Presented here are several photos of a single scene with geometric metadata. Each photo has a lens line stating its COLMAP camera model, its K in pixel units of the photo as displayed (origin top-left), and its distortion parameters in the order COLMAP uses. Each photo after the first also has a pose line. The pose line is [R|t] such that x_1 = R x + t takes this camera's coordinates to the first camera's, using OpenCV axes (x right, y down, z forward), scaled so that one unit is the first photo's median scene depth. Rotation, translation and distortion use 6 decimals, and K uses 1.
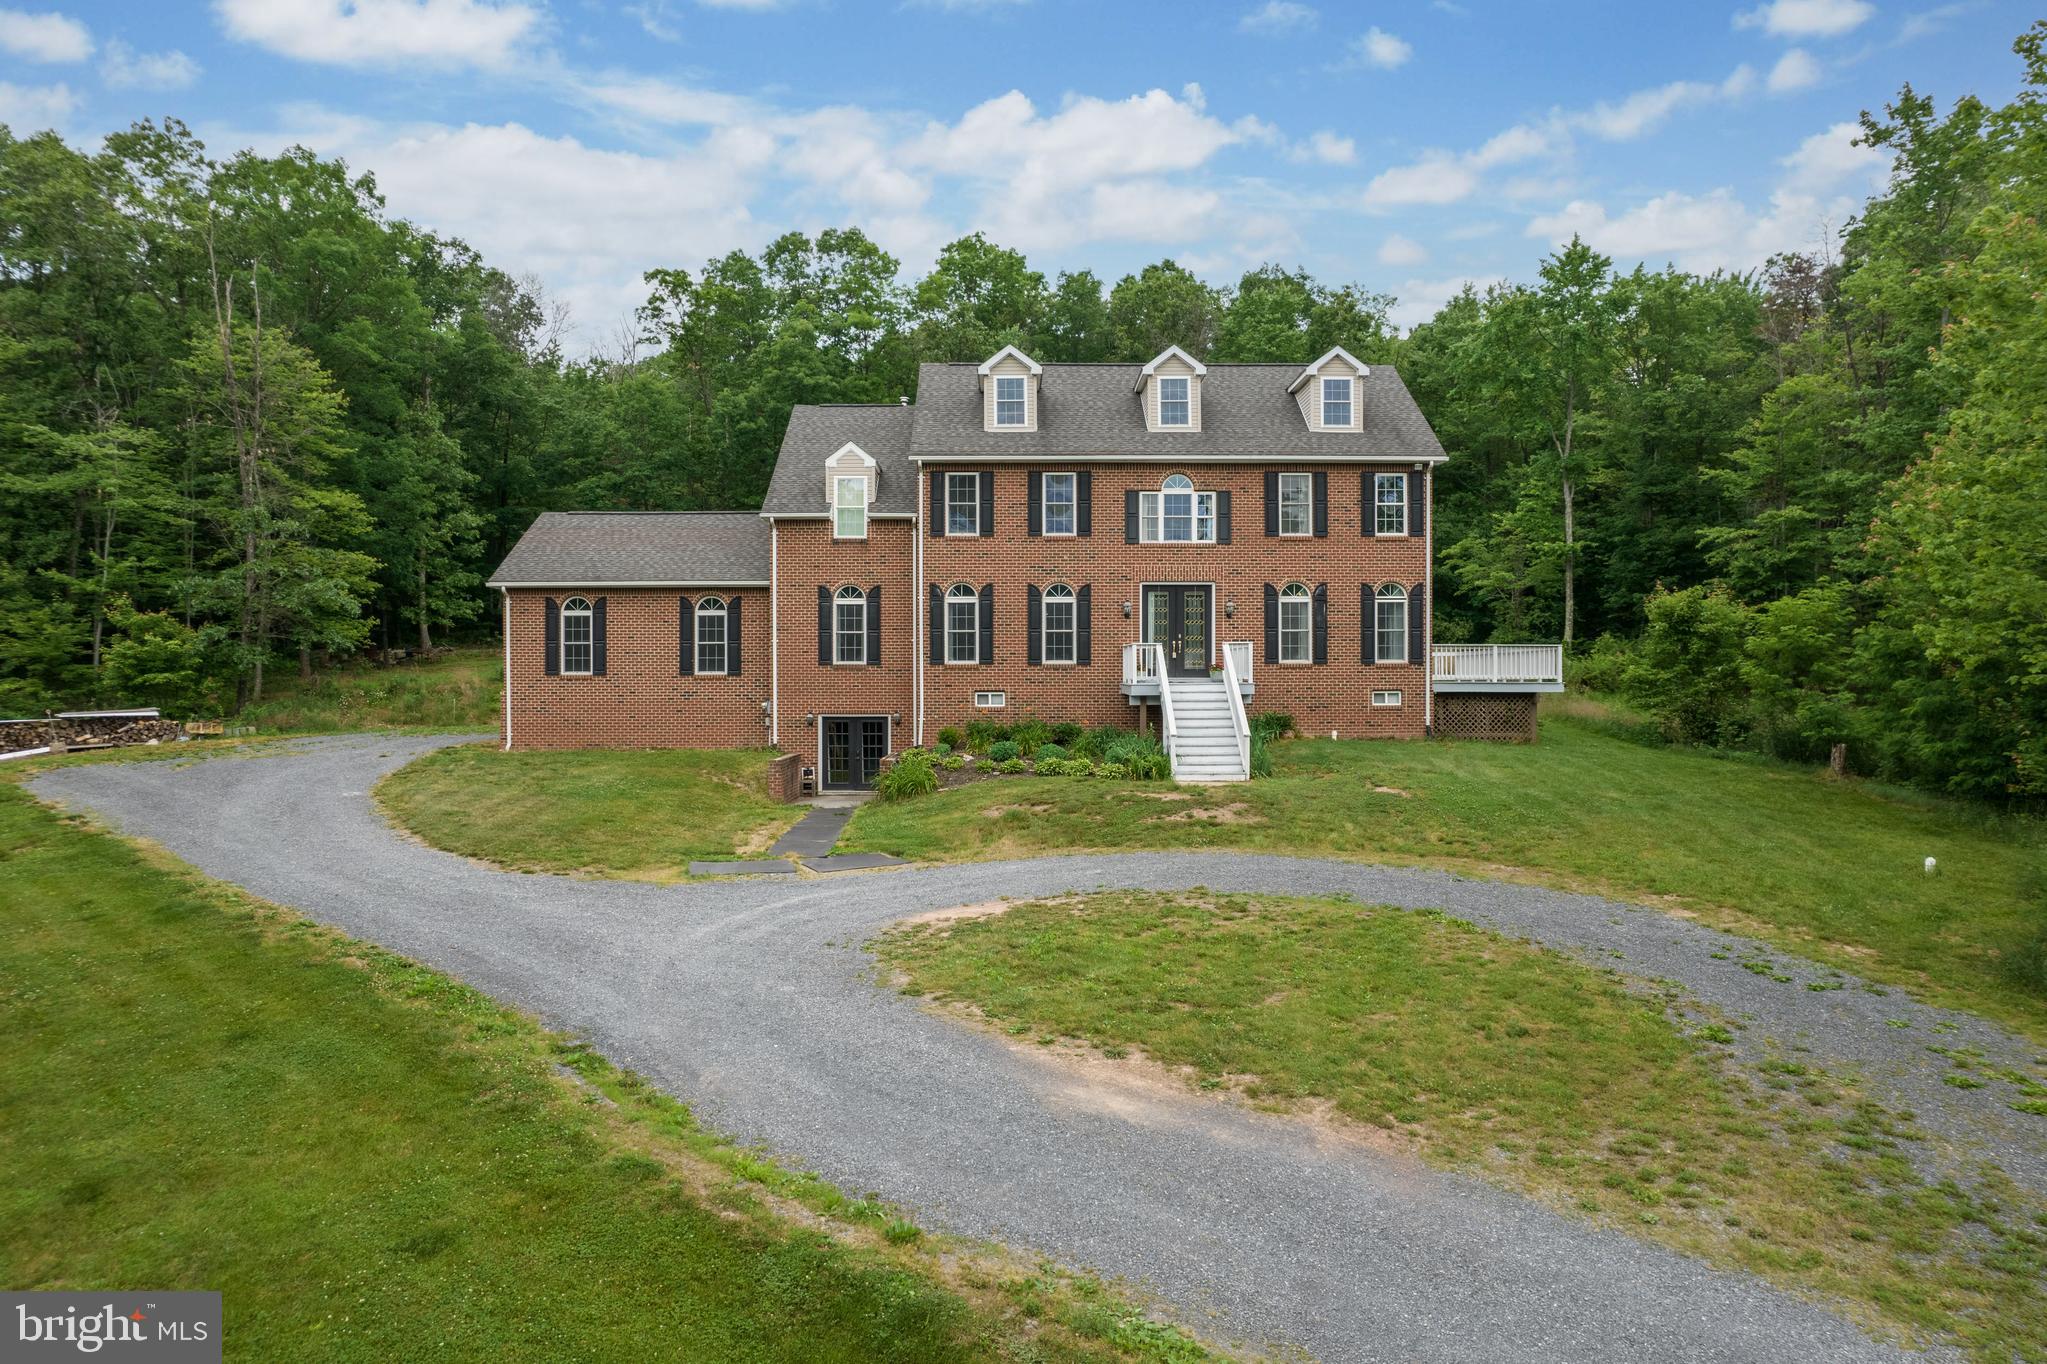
lens RADIAL K [[1313.5, 0, 1029.1], [0, 1313.5, 683.9], [0, 0, 1]] dist [-0.077098, 0.068467]
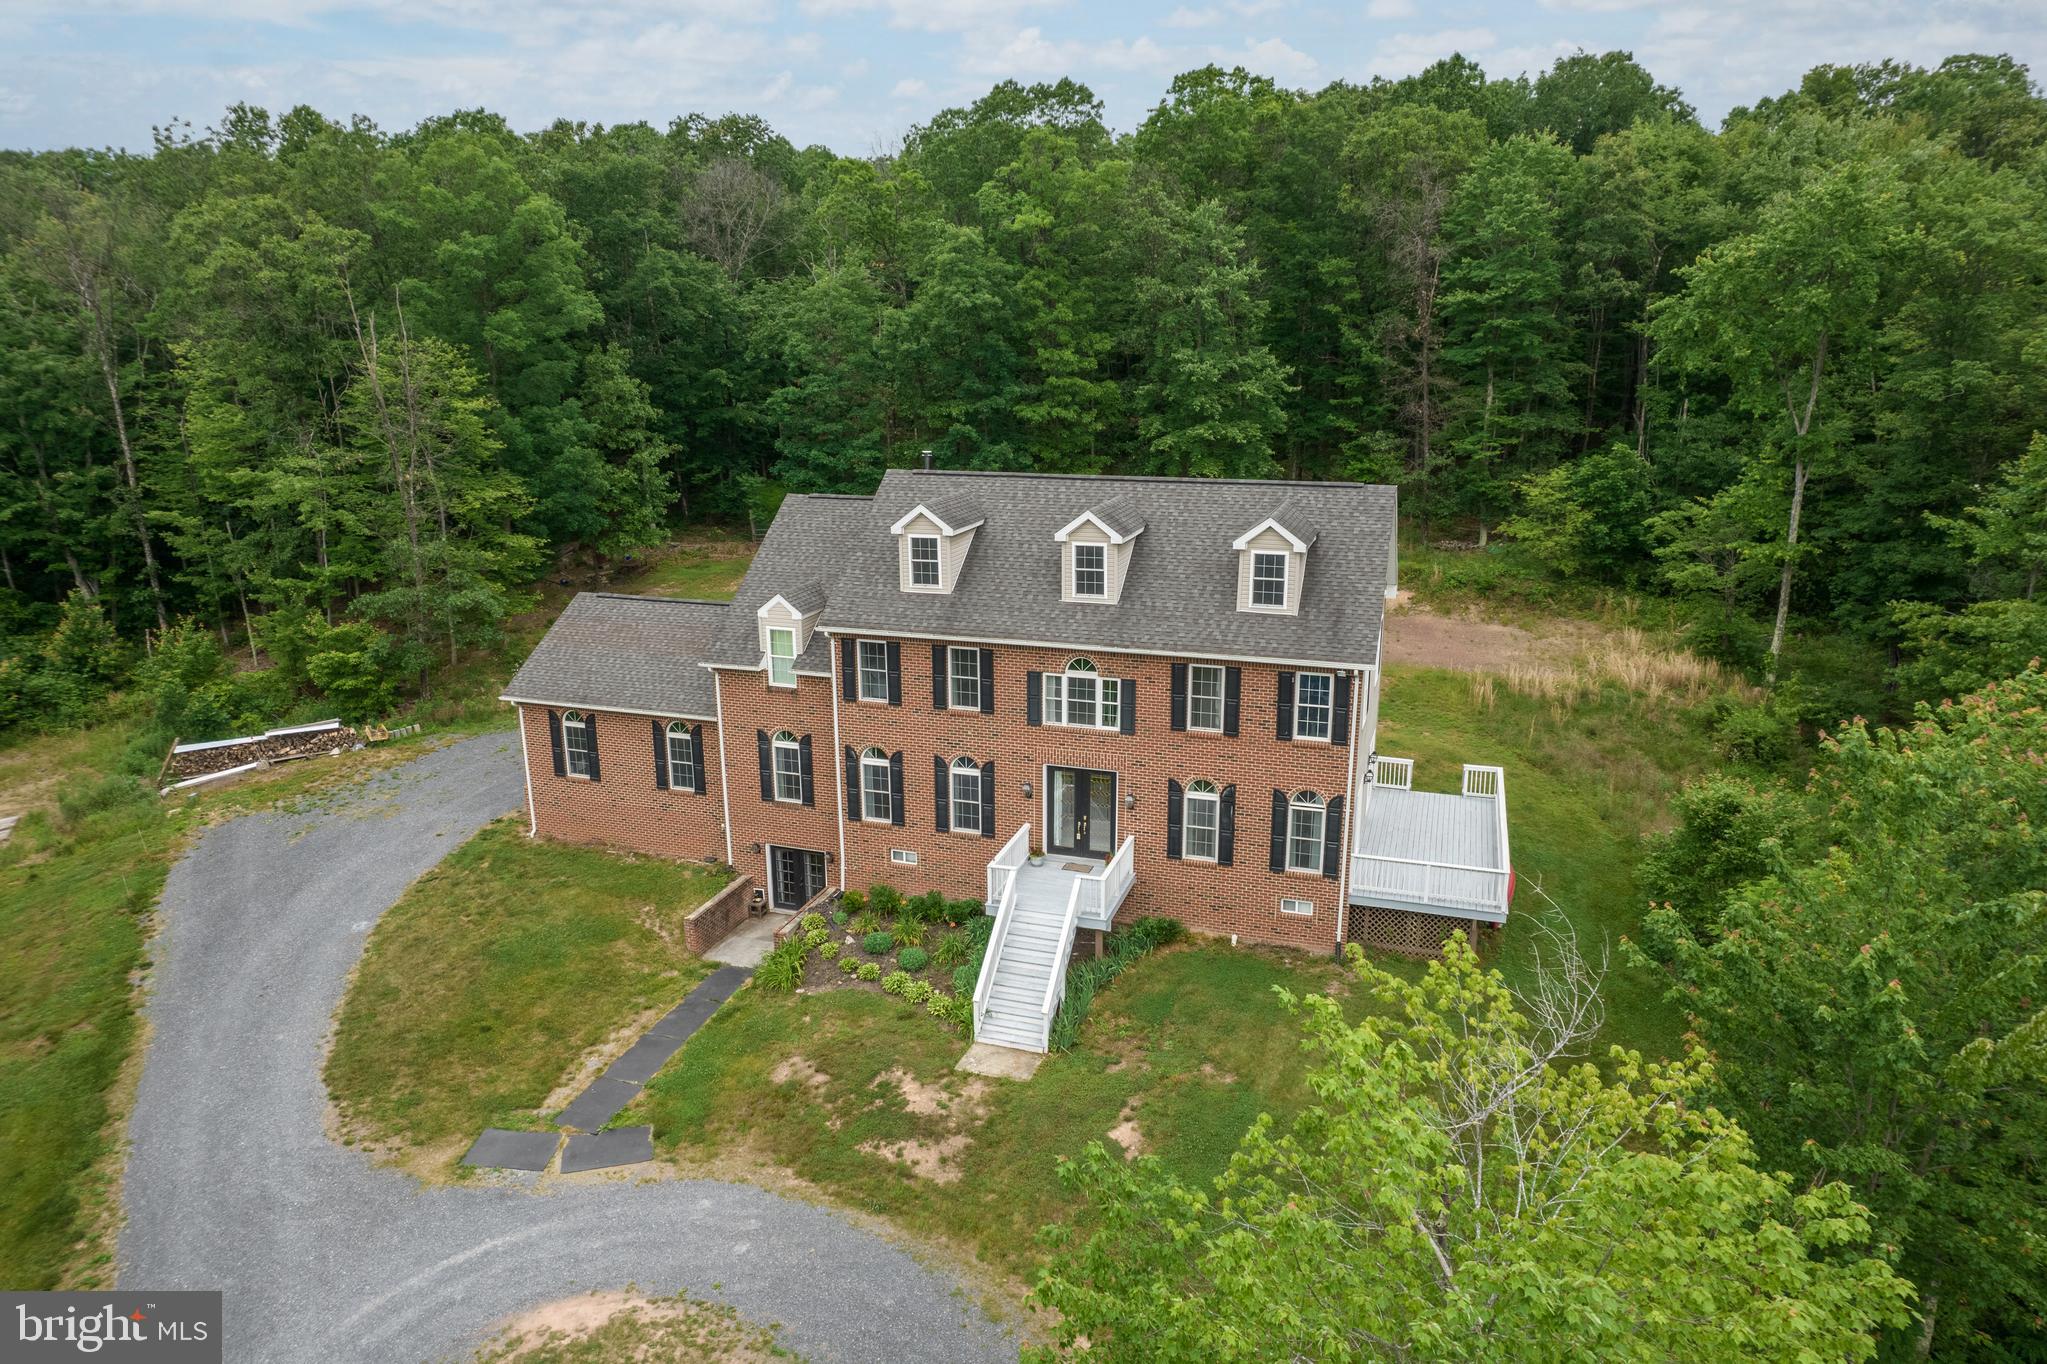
lens RADIAL K [[1313.5, 0, 1029.1], [0, 1313.5, 683.9], [0, 0, 1]] dist [-0.077098, 0.068467]
pose [[0.944666, 0.083043, -0.317349, 0.372010], [0.002558, 0.965532, 0.260271, -0.380810], [0.328024, -0.246681, 0.911893, 0.128147]]
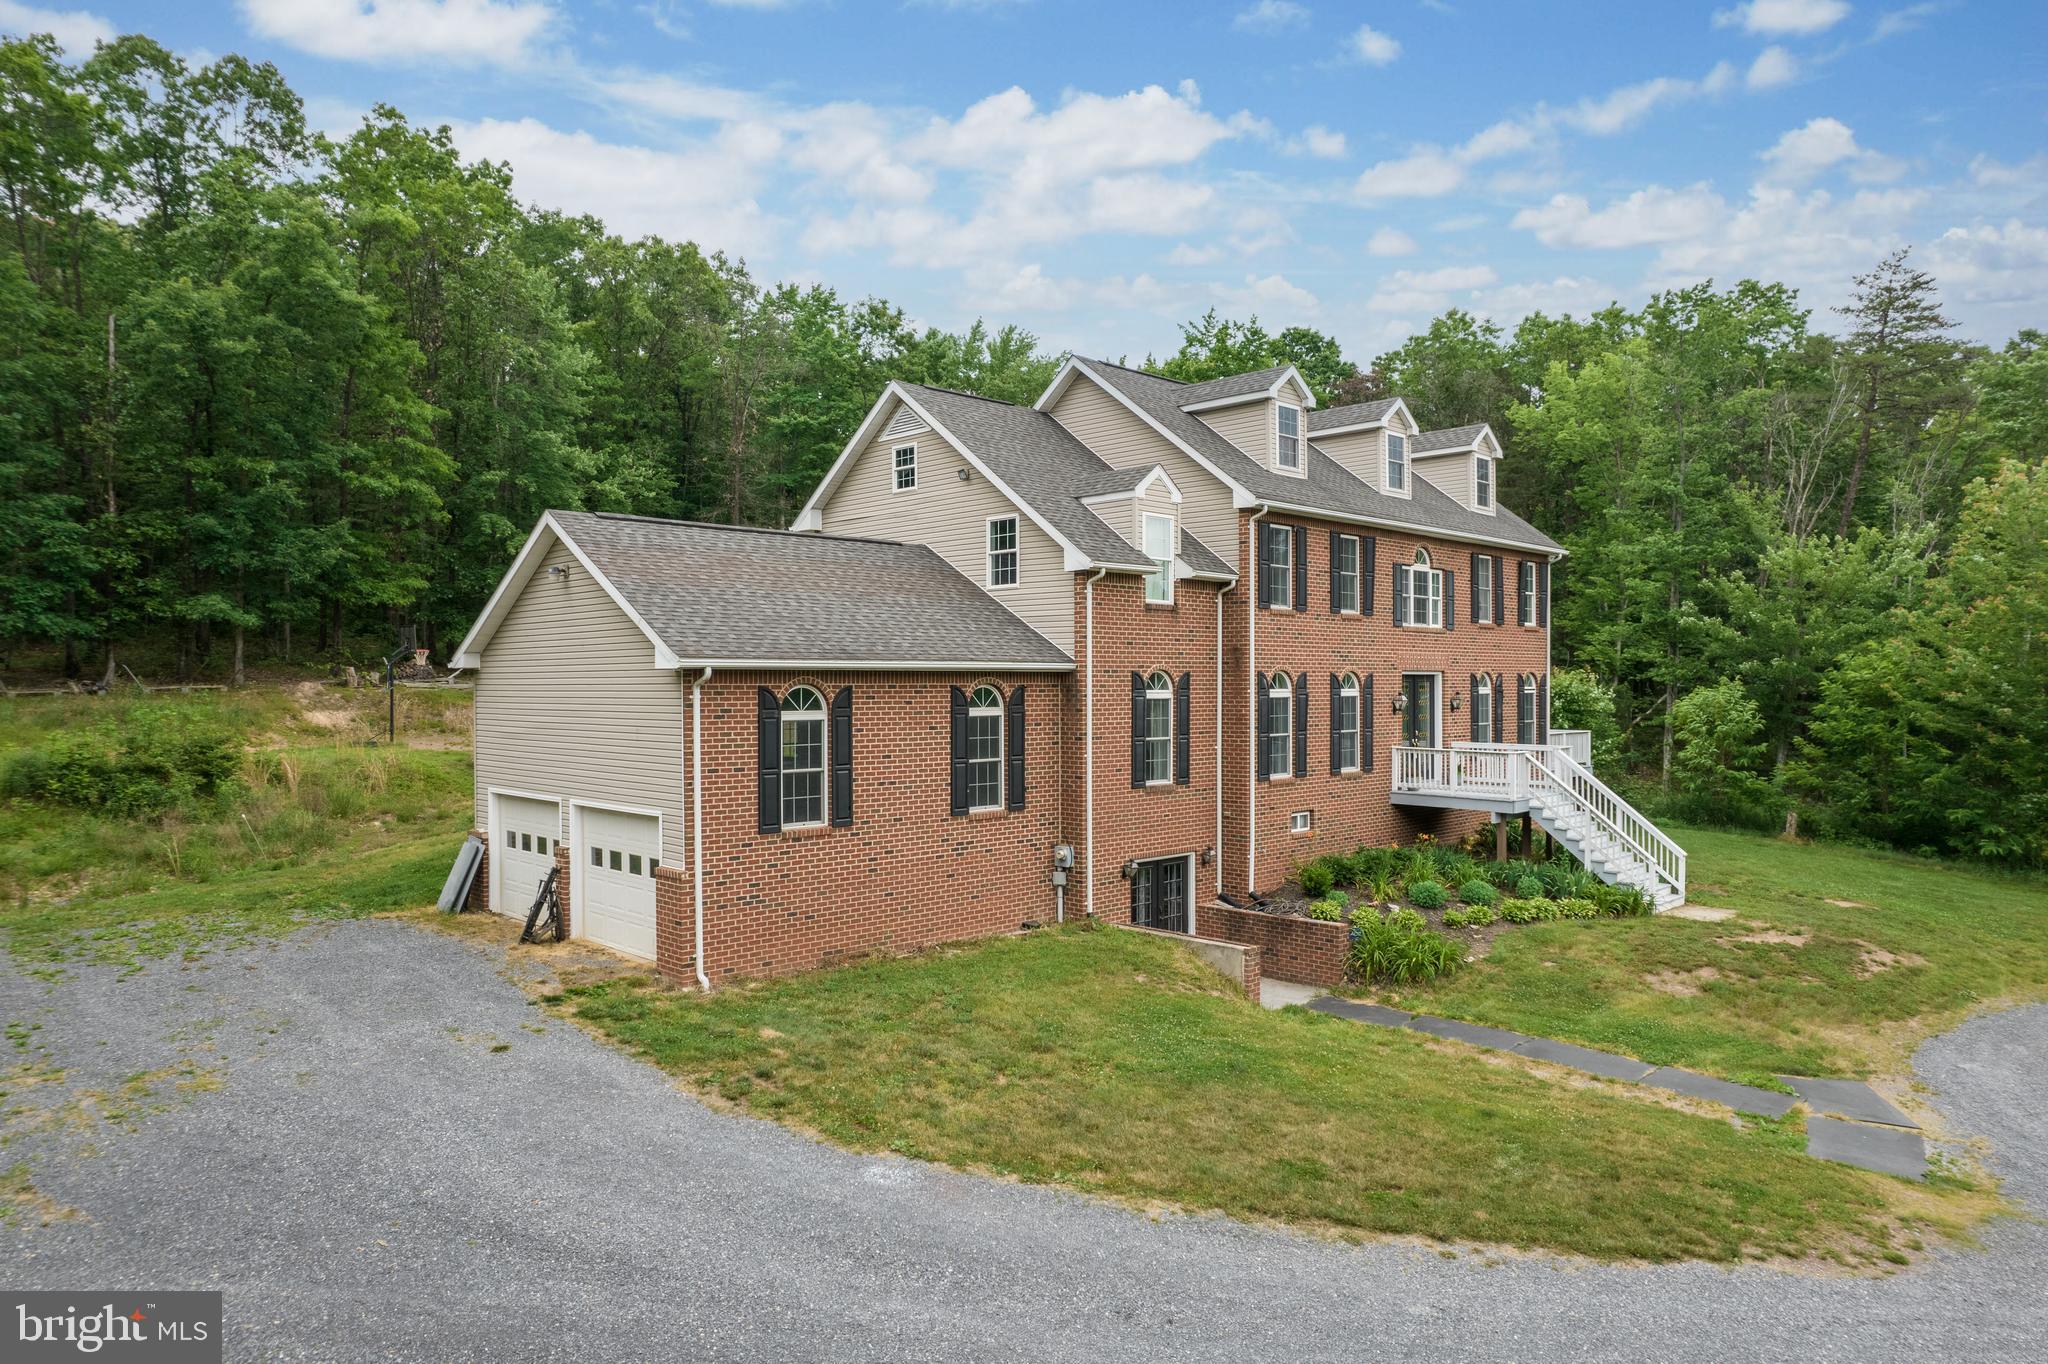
lens RADIAL K [[1314.1, 0, 1029.6], [0, 1314.1, 683.9], [0, 0, 1]] dist [-0.077098, 0.068467]
pose [[0.721123, -0.000270, 0.692807, -0.669922], [0.000082, 1.000000, 0.000304, -0.068797], [-0.692807, -0.000162, 0.721123, 0.546495]]
